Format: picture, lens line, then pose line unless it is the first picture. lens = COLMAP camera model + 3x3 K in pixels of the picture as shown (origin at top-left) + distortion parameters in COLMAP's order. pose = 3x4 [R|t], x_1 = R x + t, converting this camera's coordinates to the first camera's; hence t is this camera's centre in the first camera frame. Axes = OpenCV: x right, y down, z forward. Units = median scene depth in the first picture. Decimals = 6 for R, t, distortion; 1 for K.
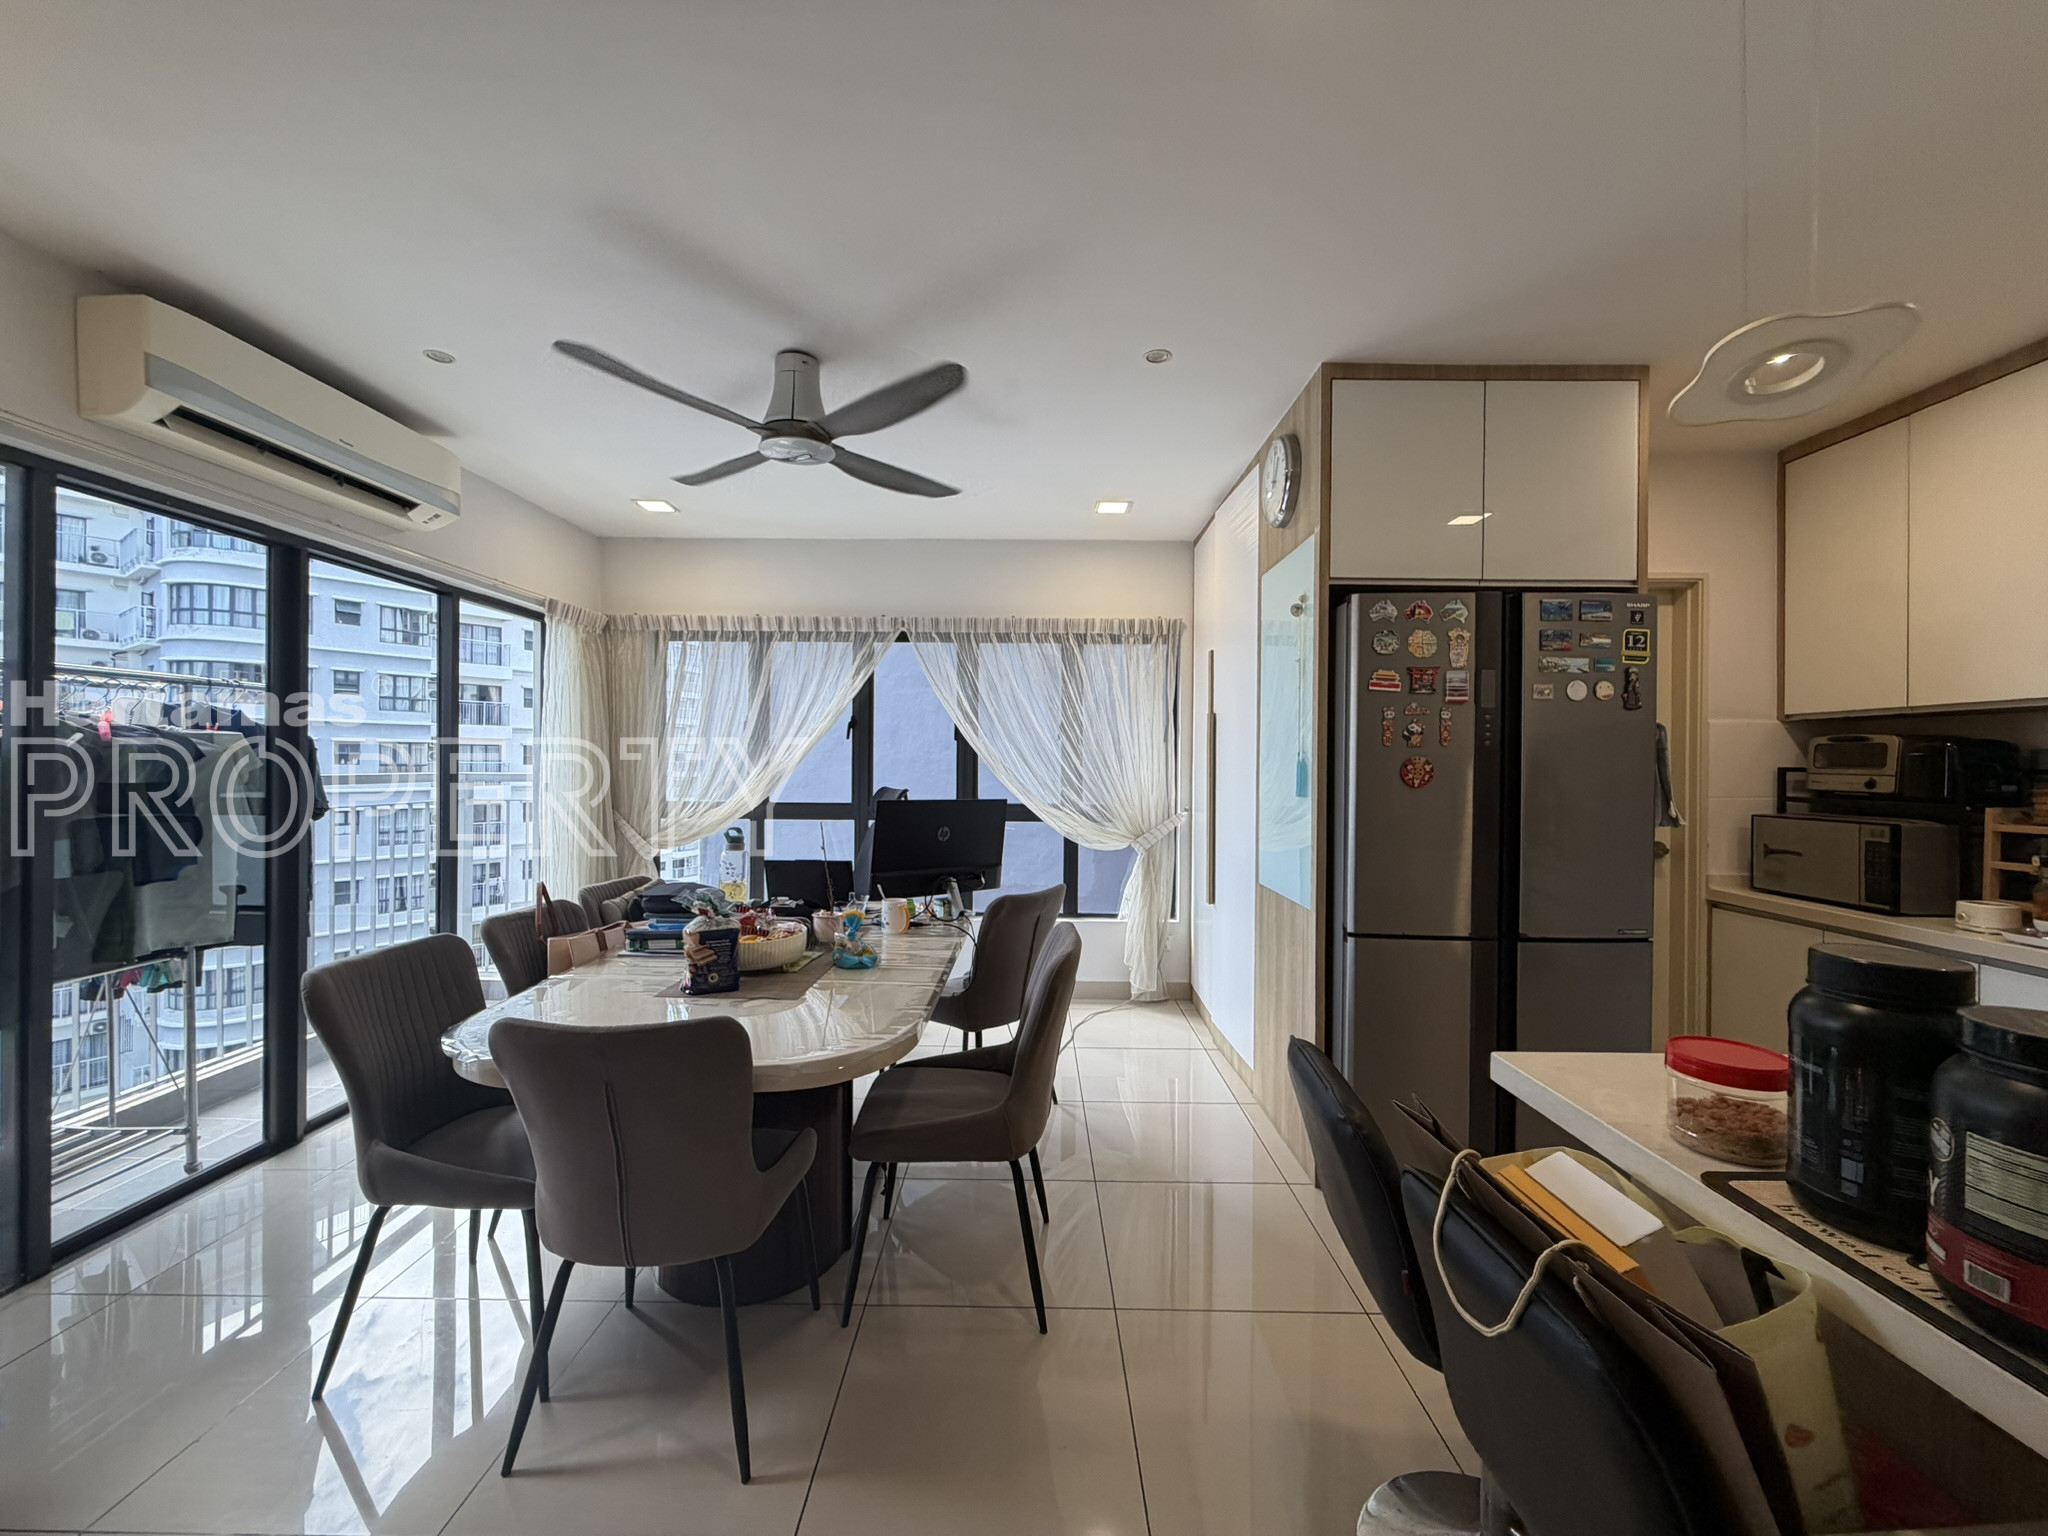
lens RADIAL K [[813.9, 0, 1028.6], [0, 813.9, 763.3], [0, 0, 1]] dist [-0.000013, -0.000076]
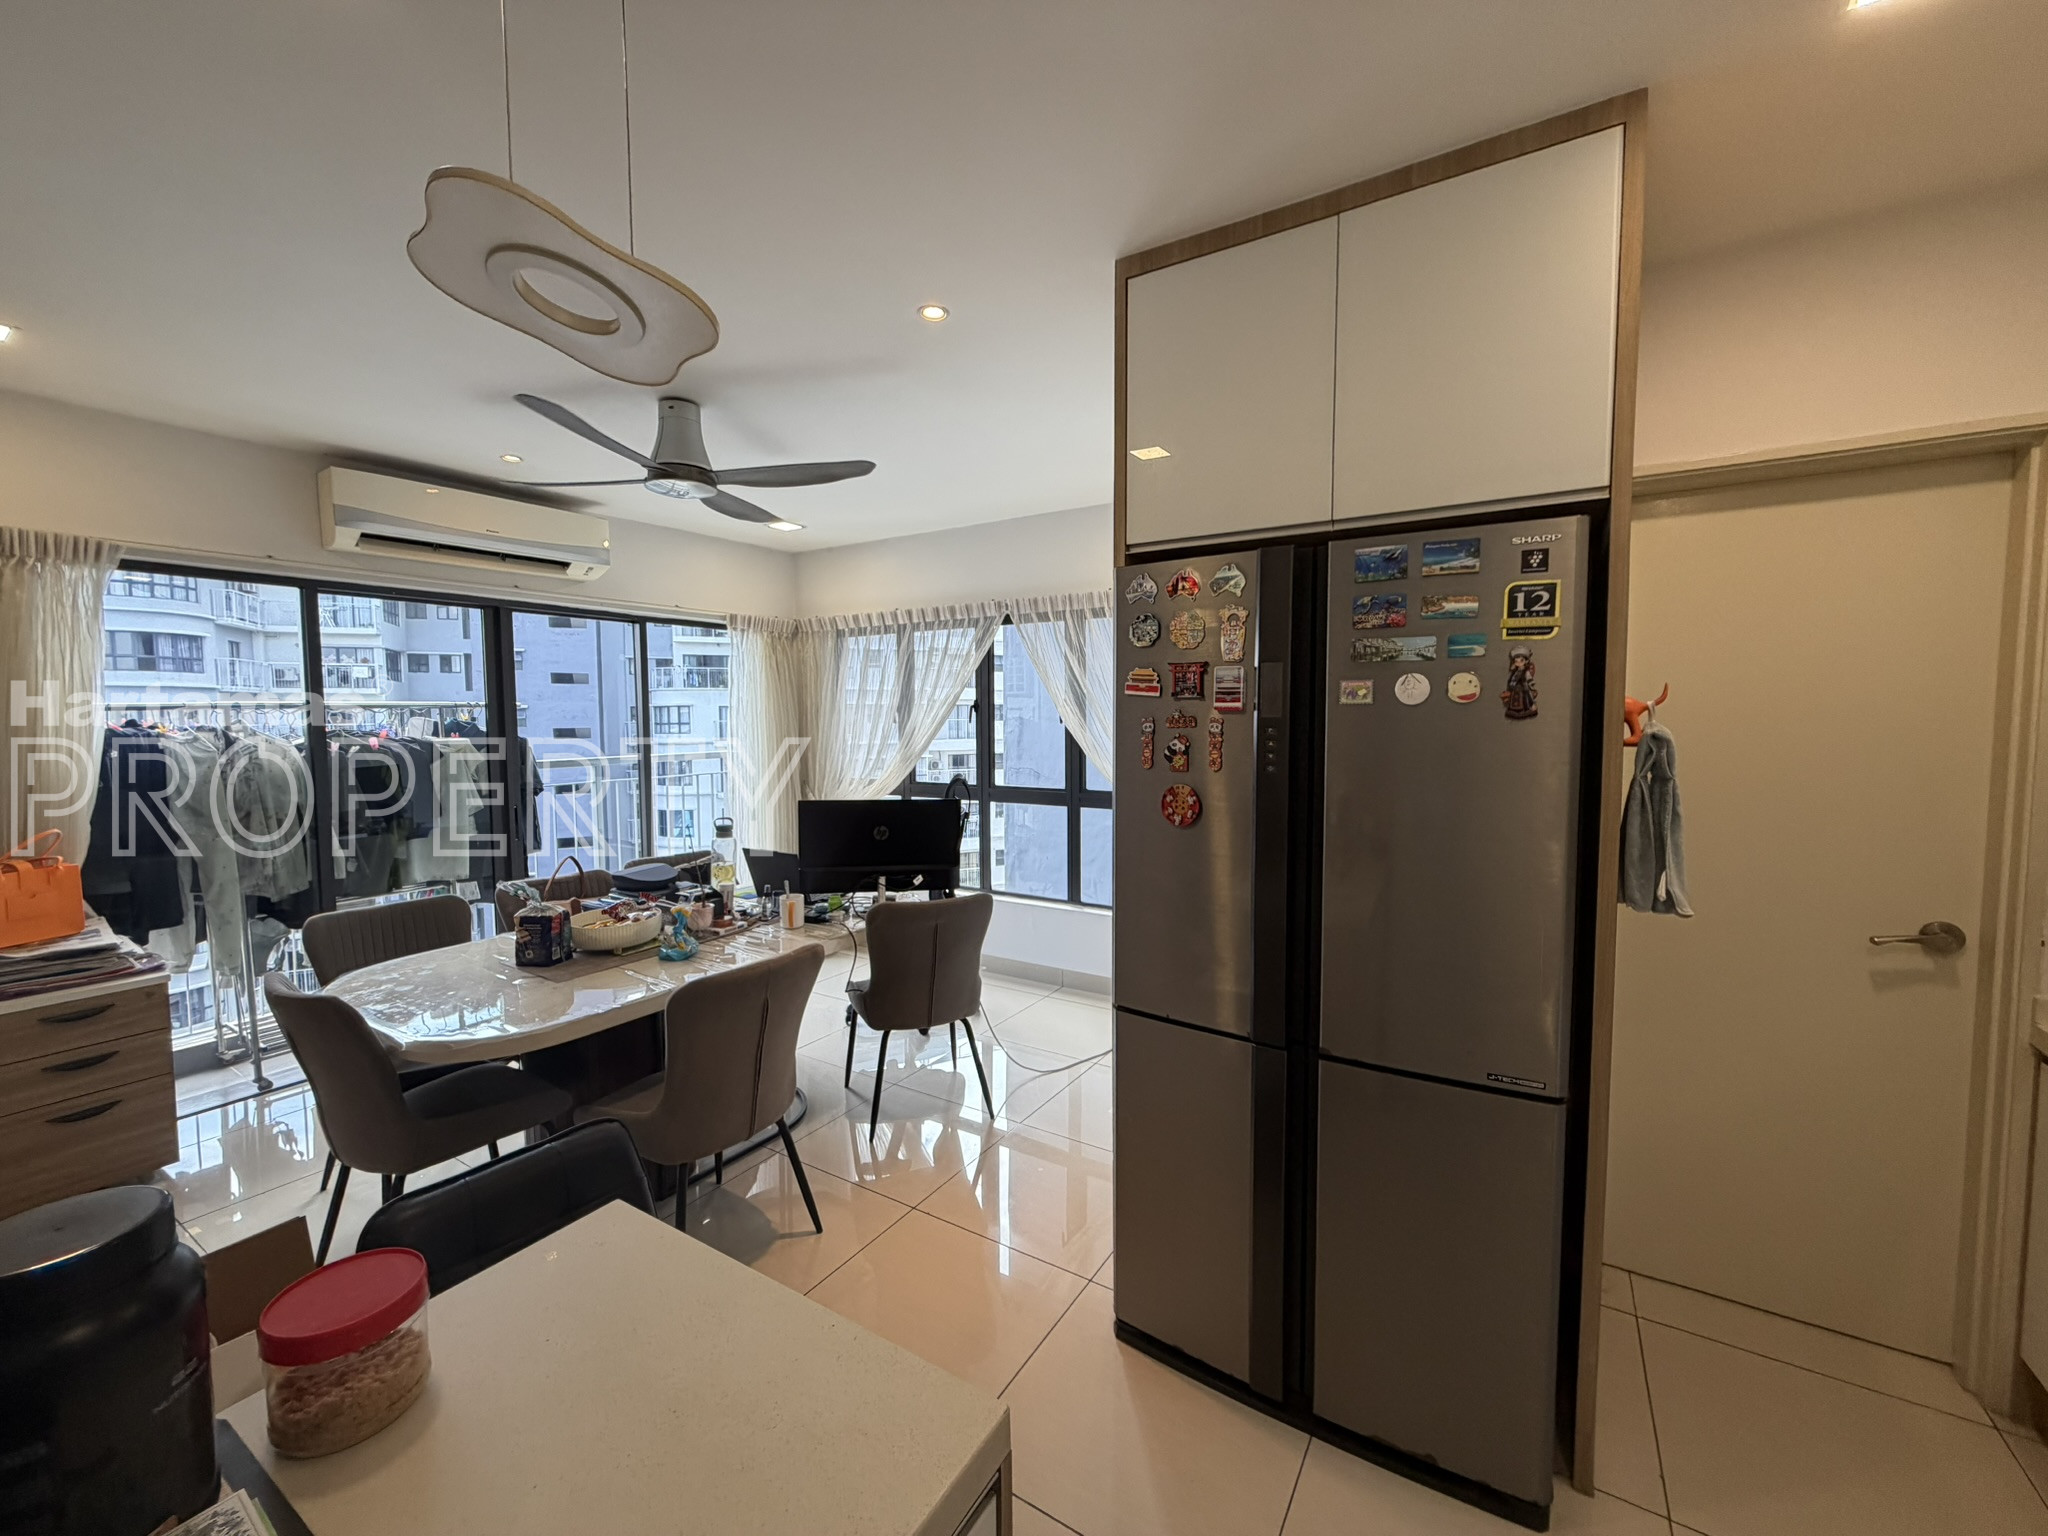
lens RADIAL K [[813.9, 0, 1028.6], [0, 813.9, 763.3], [0, 0, 1]] dist [-0.000013, -0.000076]
pose [[0.852048, 0.018351, -0.523142, 0.746363], [0.014342, 0.998192, 0.058374, -0.072454], [0.523268, -0.057240, 0.850244, 0.300184]]
